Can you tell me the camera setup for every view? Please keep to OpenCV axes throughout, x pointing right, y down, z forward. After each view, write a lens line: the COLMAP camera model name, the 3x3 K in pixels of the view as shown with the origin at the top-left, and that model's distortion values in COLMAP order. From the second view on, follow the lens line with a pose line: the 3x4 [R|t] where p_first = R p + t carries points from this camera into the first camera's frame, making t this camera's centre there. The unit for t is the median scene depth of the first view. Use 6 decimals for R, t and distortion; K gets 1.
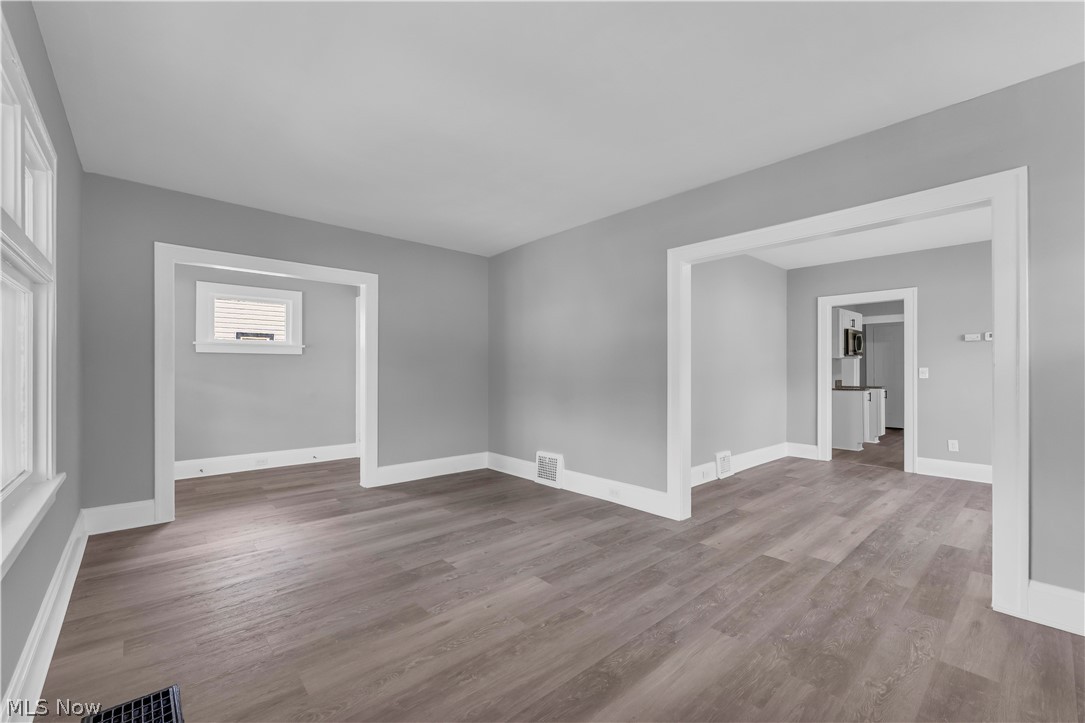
lens RADIAL K [[449.6, 0, 543.2], [0, 449.6, 366.1], [0, 0, 1]] dist [-0.001138, -0.000126]
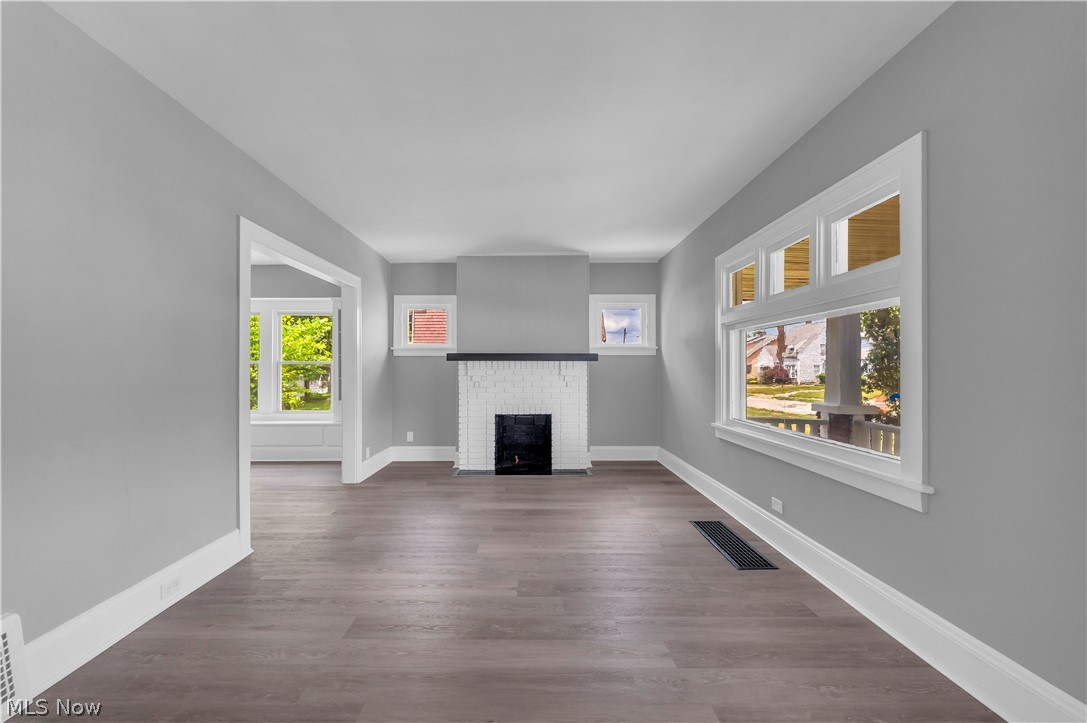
lens RADIAL K [[450.5, 0, 541.5], [0, 450.5, 364.7], [0, 0, 1]] dist [-0.001138, -0.000126]
pose [[-0.757959, 0.001924, 0.652300, -0.861046], [-0.002341, 0.999981, -0.005671, 0.002799], [-0.652298, -0.005825, -0.757940, 1.717798]]
